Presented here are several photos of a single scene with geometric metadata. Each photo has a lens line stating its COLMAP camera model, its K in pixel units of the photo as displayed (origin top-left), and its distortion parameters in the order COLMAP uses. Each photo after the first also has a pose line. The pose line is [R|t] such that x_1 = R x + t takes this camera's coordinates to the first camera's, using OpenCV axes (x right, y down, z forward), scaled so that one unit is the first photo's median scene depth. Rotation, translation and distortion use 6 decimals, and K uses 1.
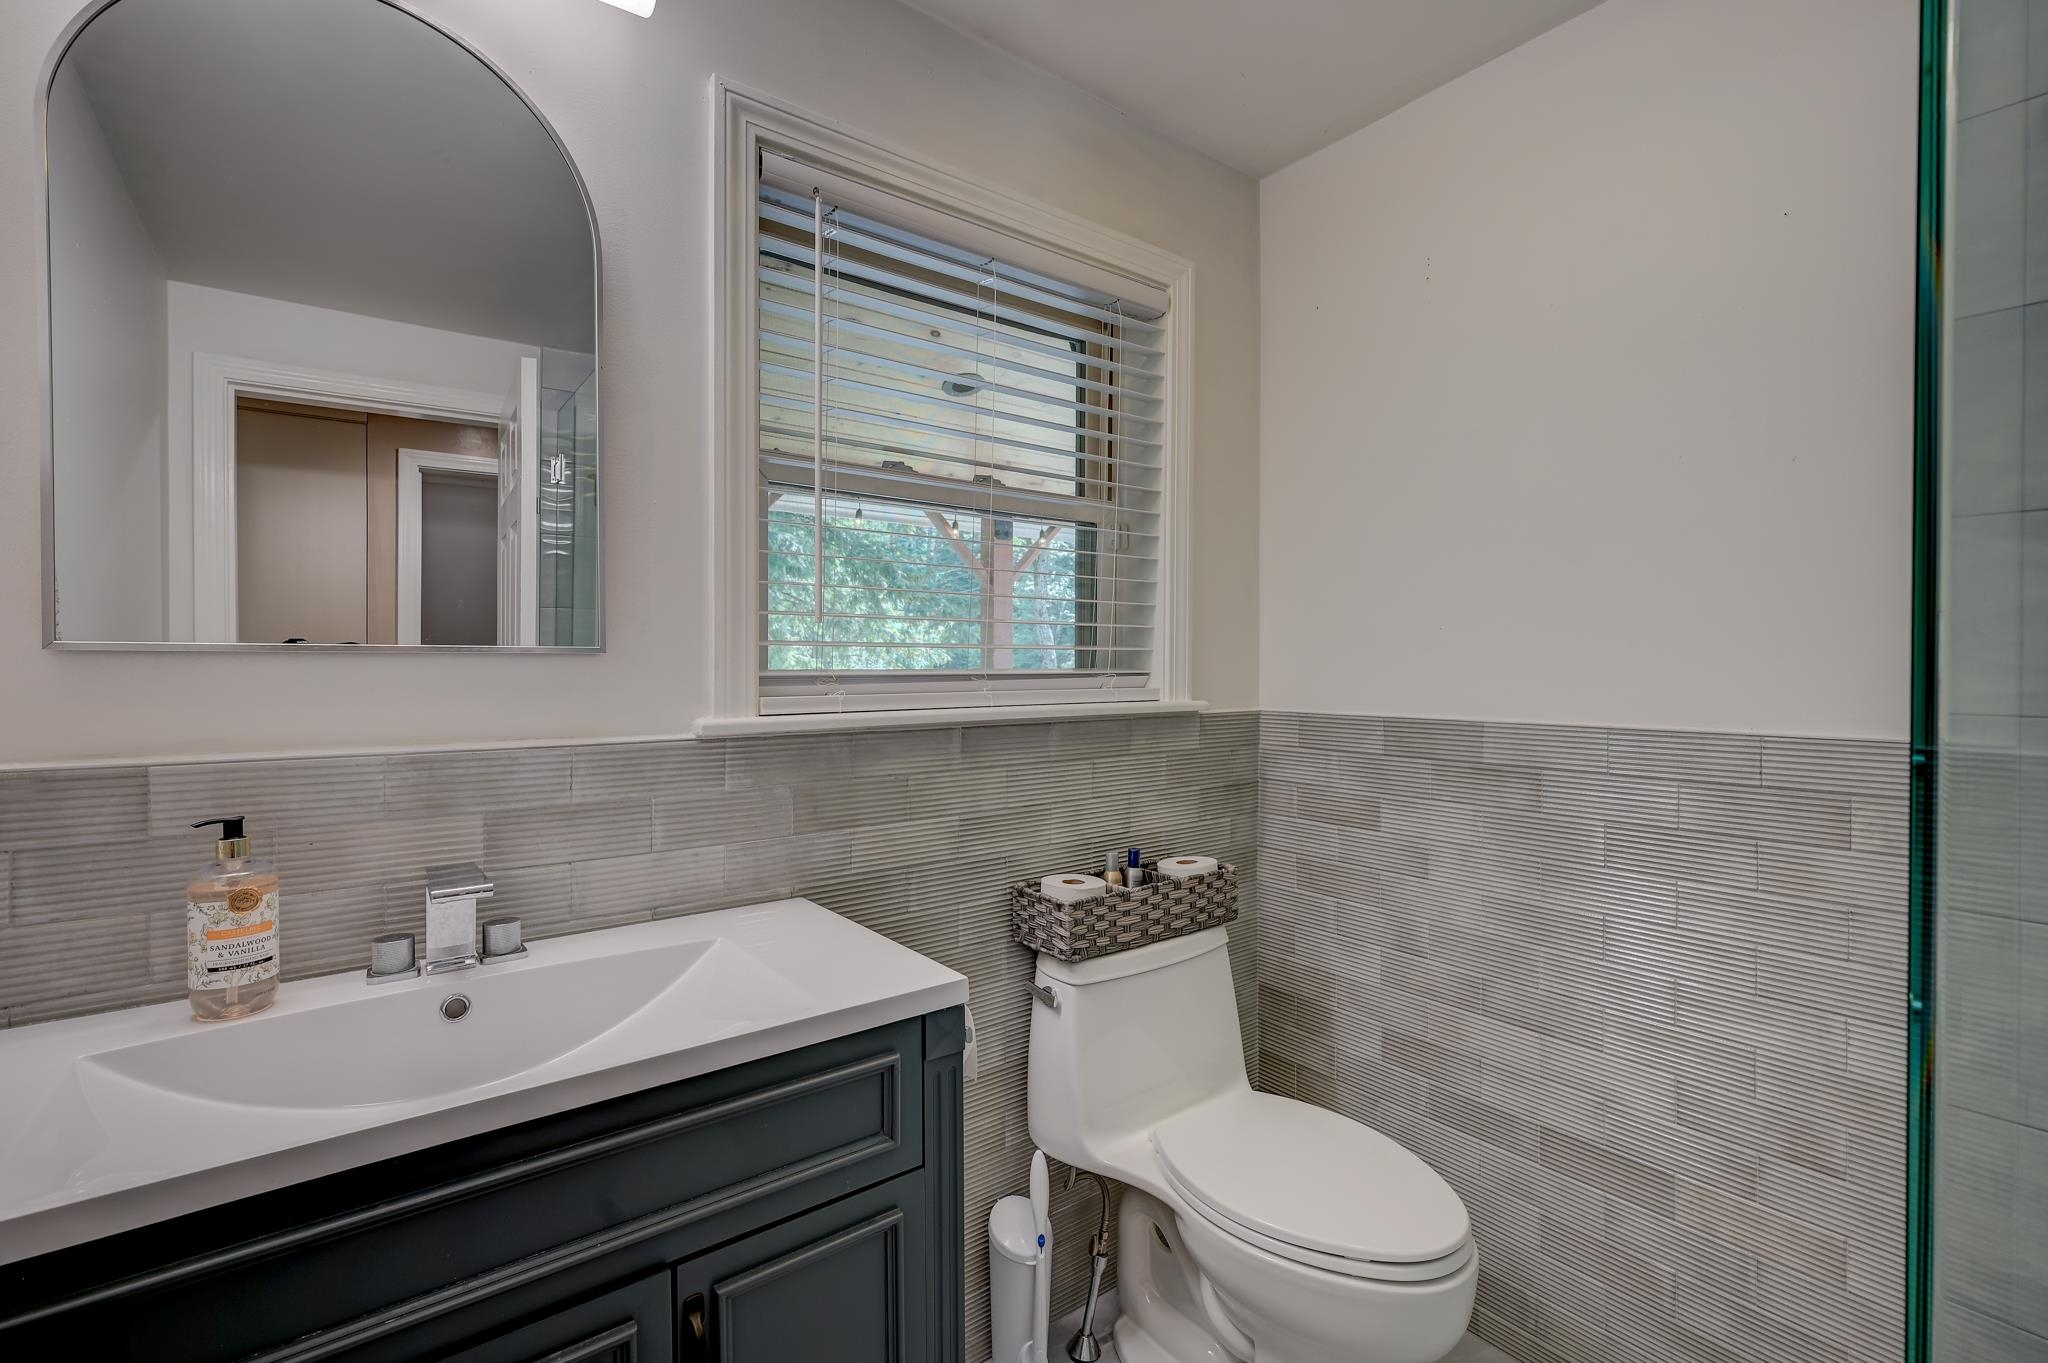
lens RADIAL K [[924.4, 0, 1028.0], [0, 924.4, 673.2], [0, 0, 1]] dist [-0.000962, 0.000175]
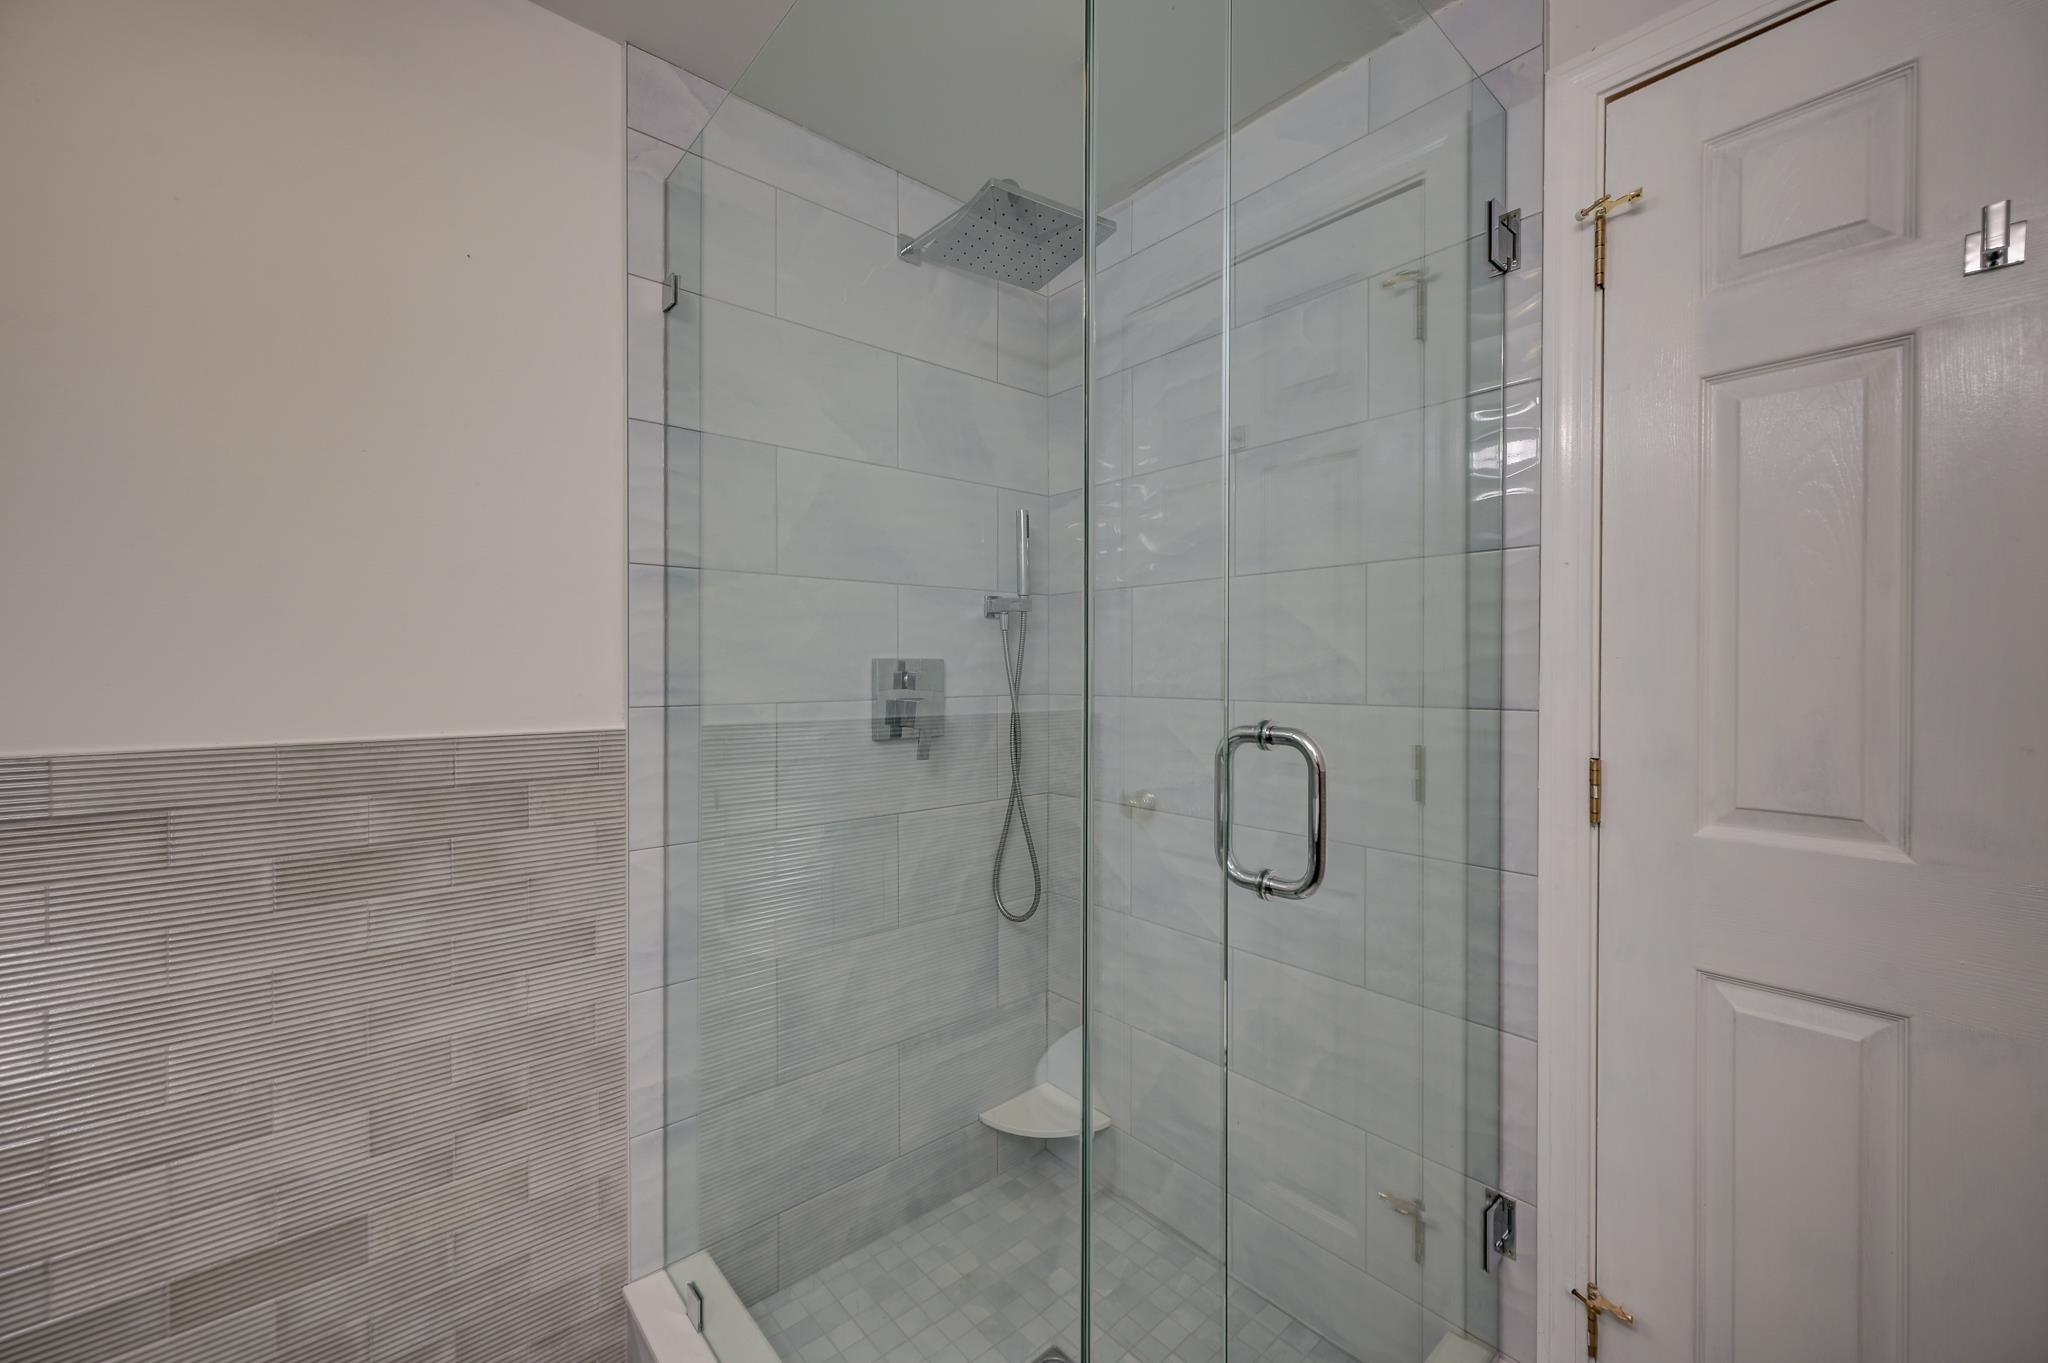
lens RADIAL K [[814.9, 0, 1028.3], [0, 814.9, 679.9], [0, 0, 1]] dist [0.001454, 0.000042]
pose [[-0.085367, -0.005368, 0.996335, -0.170298], [0.009468, 0.999936, 0.006198, 0.000359], [-0.996305, 0.009962, -0.085311, 0.367325]]
